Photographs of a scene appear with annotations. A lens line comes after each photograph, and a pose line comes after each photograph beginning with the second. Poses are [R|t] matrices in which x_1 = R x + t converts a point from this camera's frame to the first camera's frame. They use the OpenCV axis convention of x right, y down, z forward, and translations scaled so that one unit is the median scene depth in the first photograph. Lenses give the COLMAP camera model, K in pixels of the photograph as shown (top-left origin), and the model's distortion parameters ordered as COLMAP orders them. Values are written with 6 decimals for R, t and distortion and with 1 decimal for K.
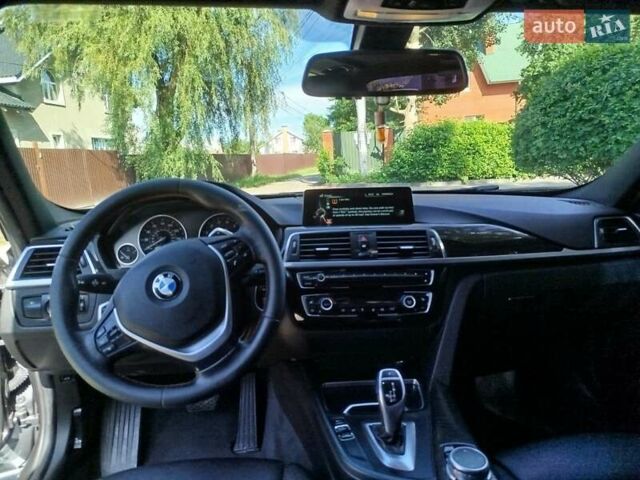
lens RADIAL K [[453.3, 0, 316.0], [0, 453.3, 238.7], [0, 0, 1]] dist [0.001919, 0.002610]
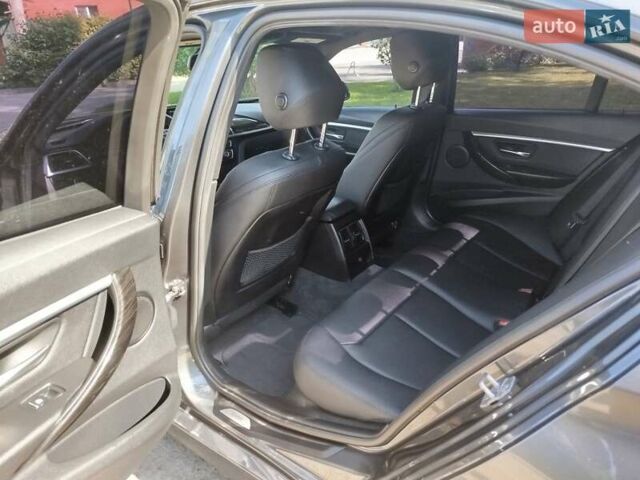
lens RADIAL K [[462.9, 0, 320.0], [0, 462.9, 240.0], [0, 0, 1]] dist [-0.003342, 0.008434]
pose [[0.717352, -0.256004, 0.647973, -0.171788], [0.116871, 0.961082, 0.250323, 0.003640], [-0.686839, -0.103840, 0.719354, -0.170109]]
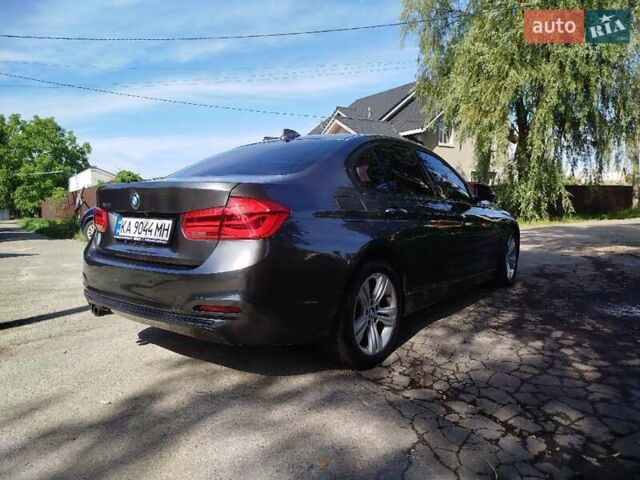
lens RADIAL K [[453.7, 0, 318.5], [0, 453.7, 238.8], [0, 0, 1]] dist [0.002157, 0.001175]
pose [[0.688231, 0.088109, -0.720121, 0.491859], [-0.135884, 0.990687, -0.008653, 0.084647], [0.712652, 0.103808, 0.693794, -0.461015]]
